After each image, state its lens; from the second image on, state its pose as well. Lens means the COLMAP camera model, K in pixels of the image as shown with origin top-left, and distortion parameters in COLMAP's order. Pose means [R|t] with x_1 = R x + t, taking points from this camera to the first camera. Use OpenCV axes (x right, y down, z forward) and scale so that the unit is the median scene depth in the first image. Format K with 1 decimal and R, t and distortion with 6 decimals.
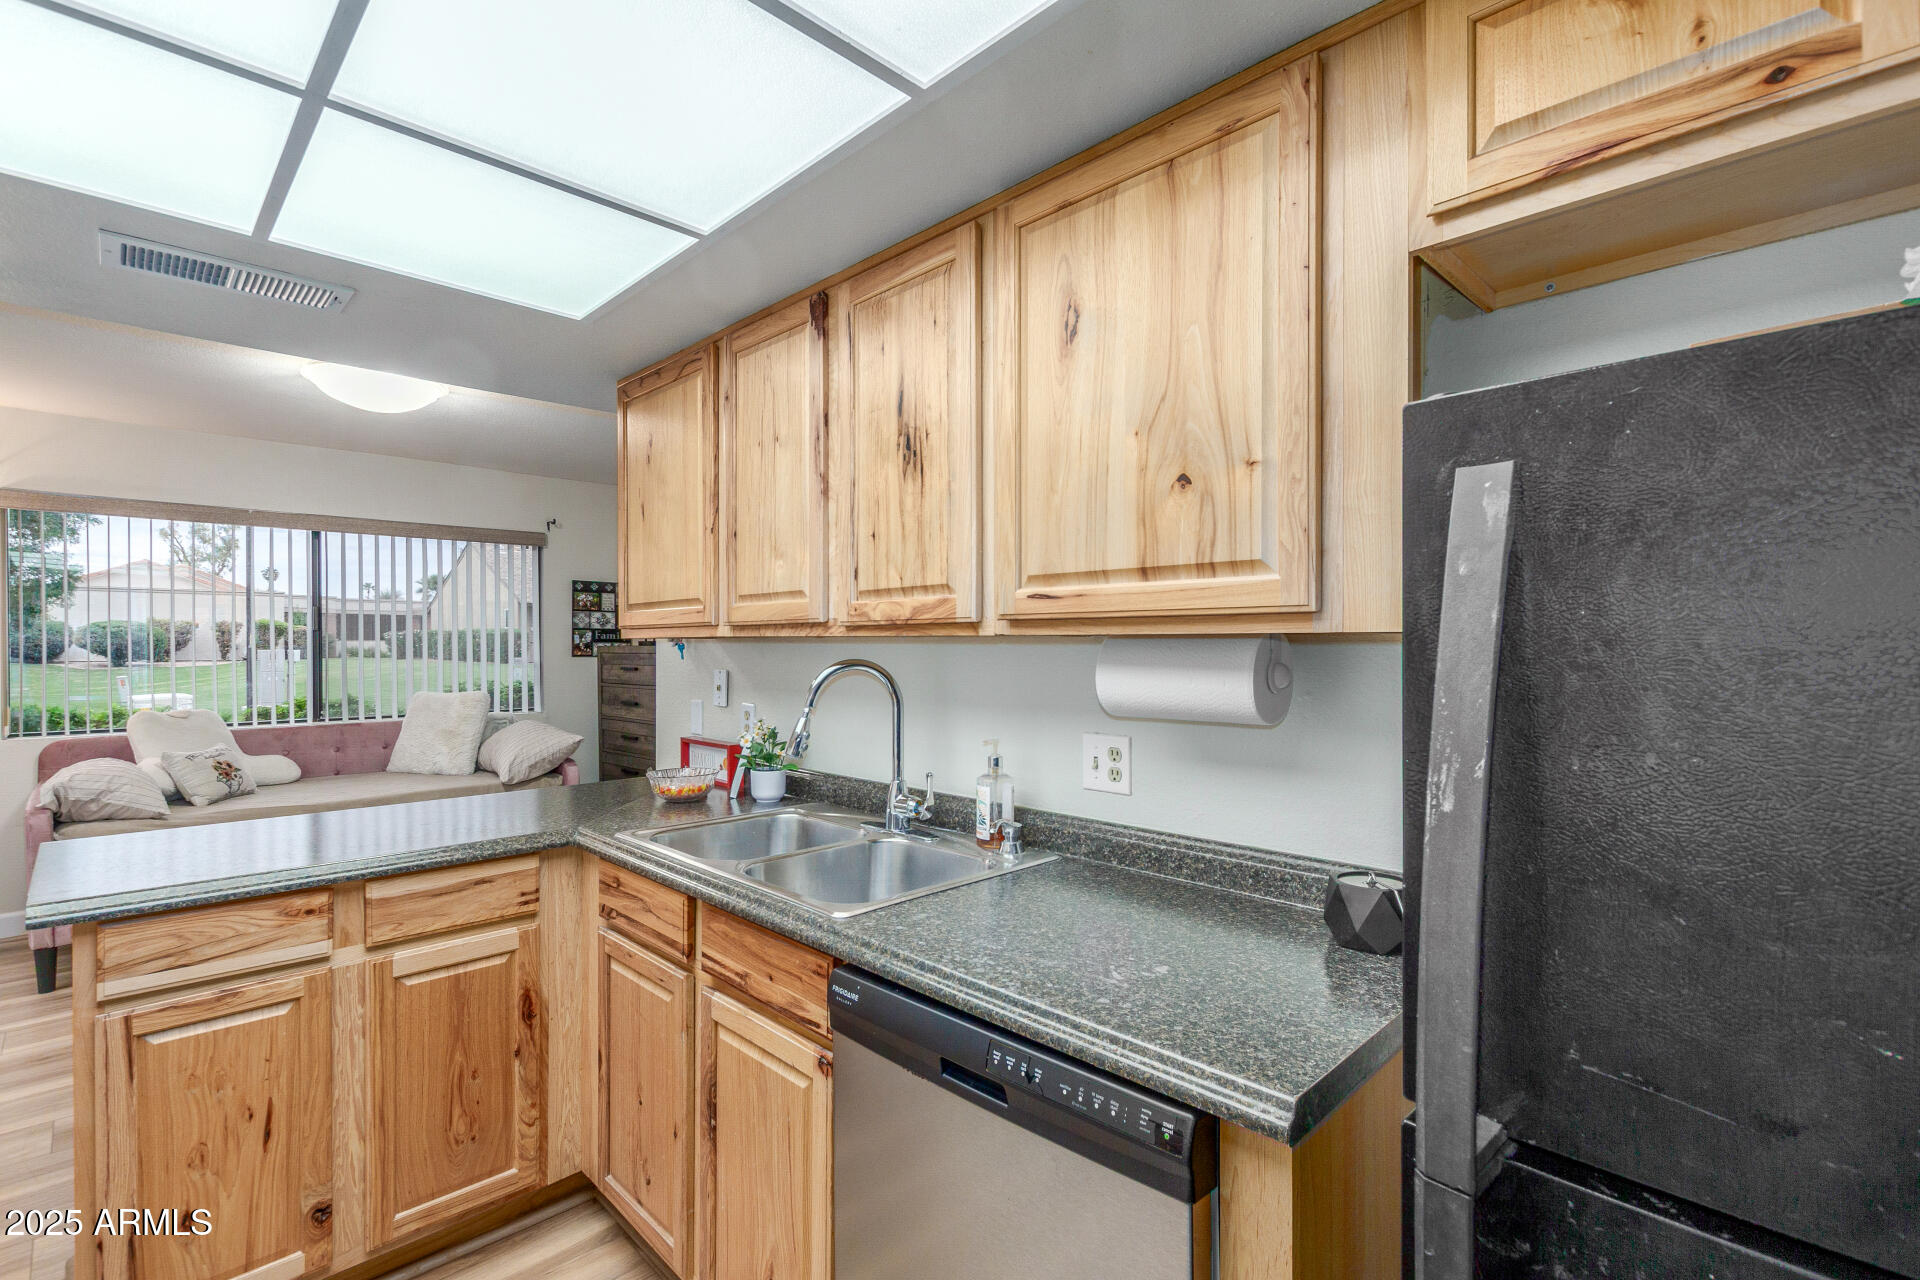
lens RADIAL K [[888.4, 0, 957.6], [0, 888.4, 647.7], [0, 0, 1]] dist [0.004686, 0.000308]
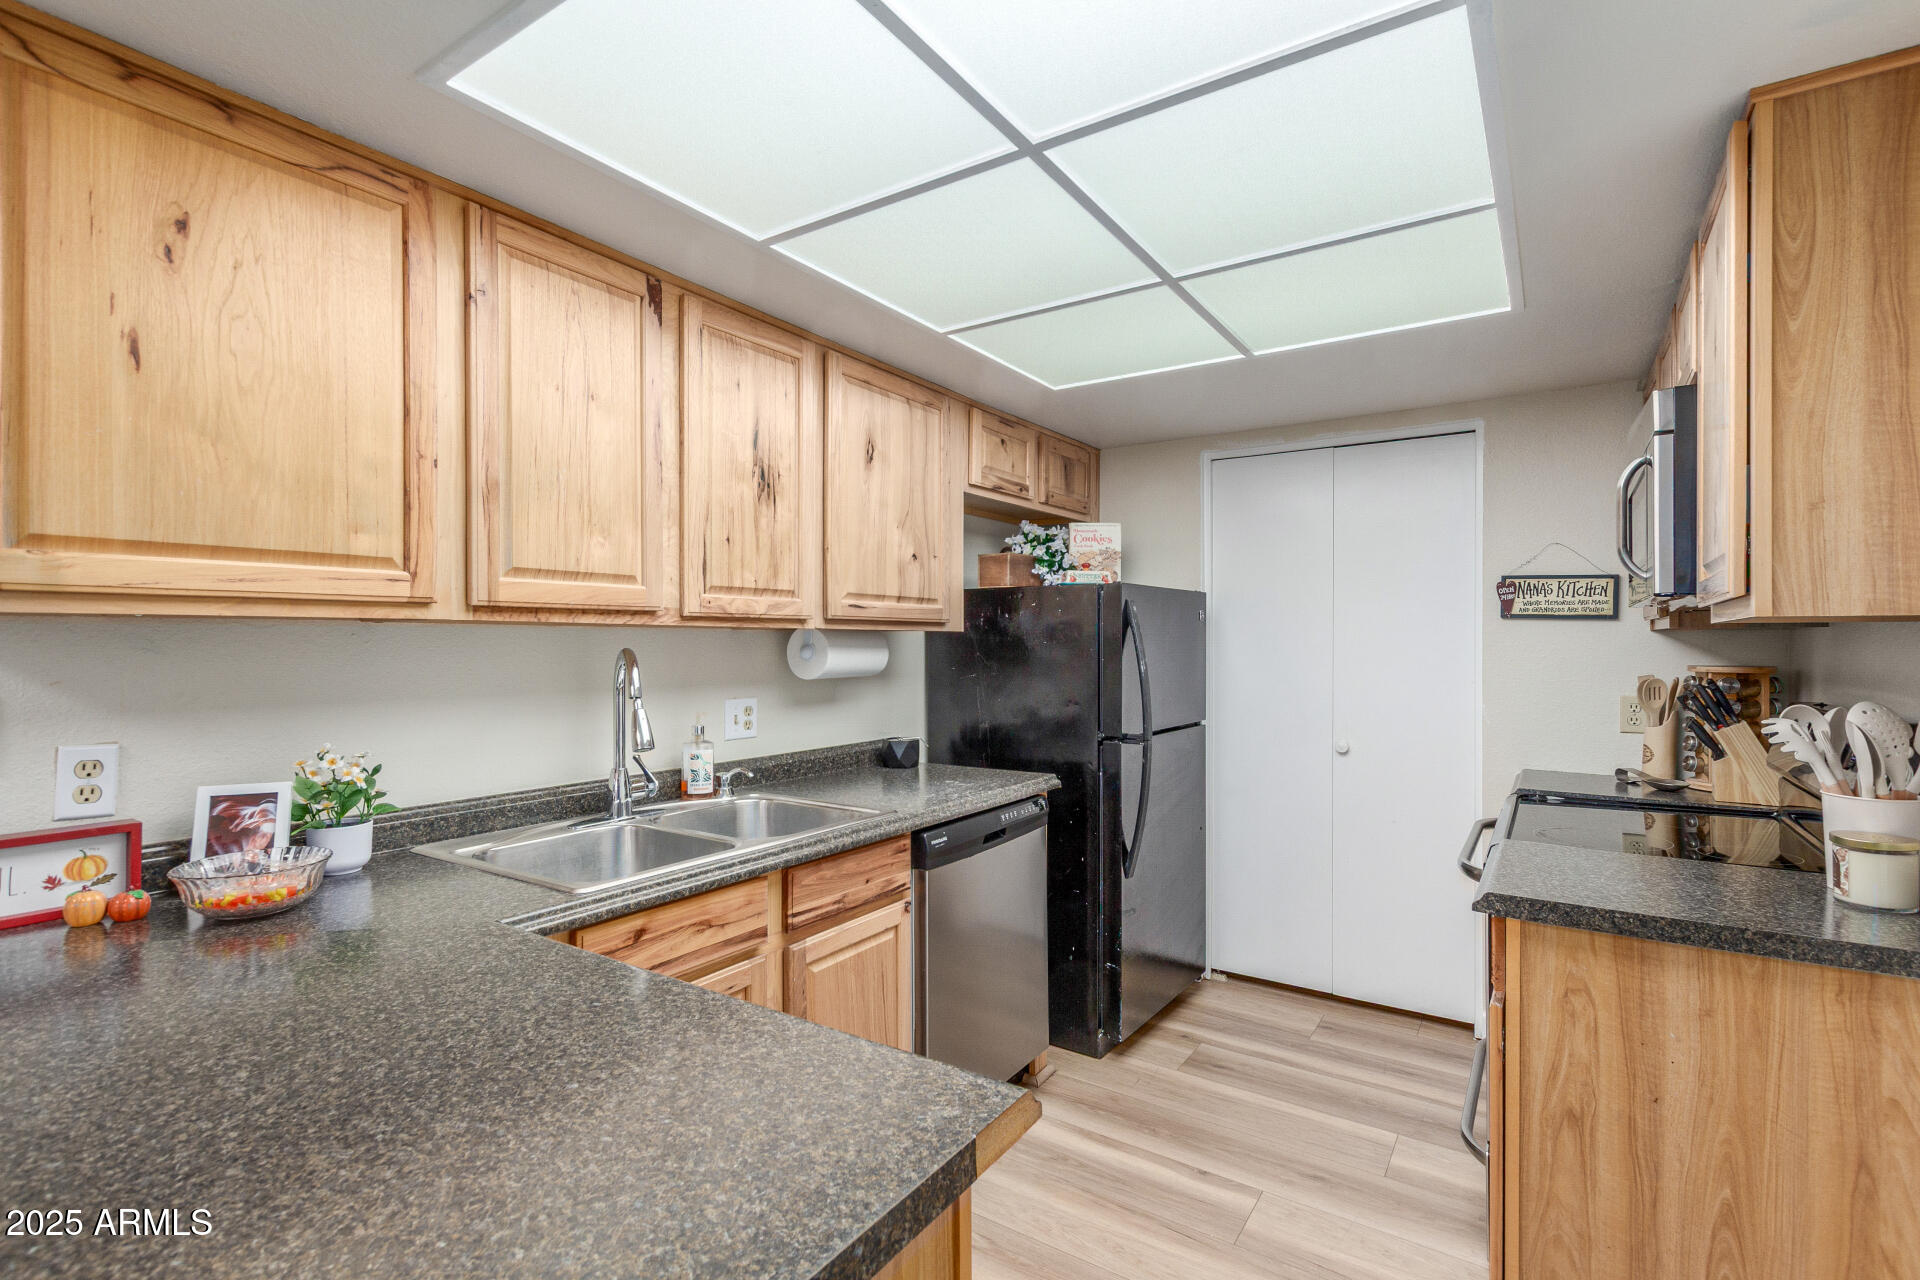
lens RADIAL K [[888.4, 0, 959.0], [0, 888.4, 639.8], [0, 0, 1]] dist [0.004686, 0.000308]
pose [[-0.198090, 0.001468, 0.980183, -1.339780], [0.003011, 0.999995, -0.000889, 0.006309], [-0.980179, 0.002775, -0.198093, 0.972017]]
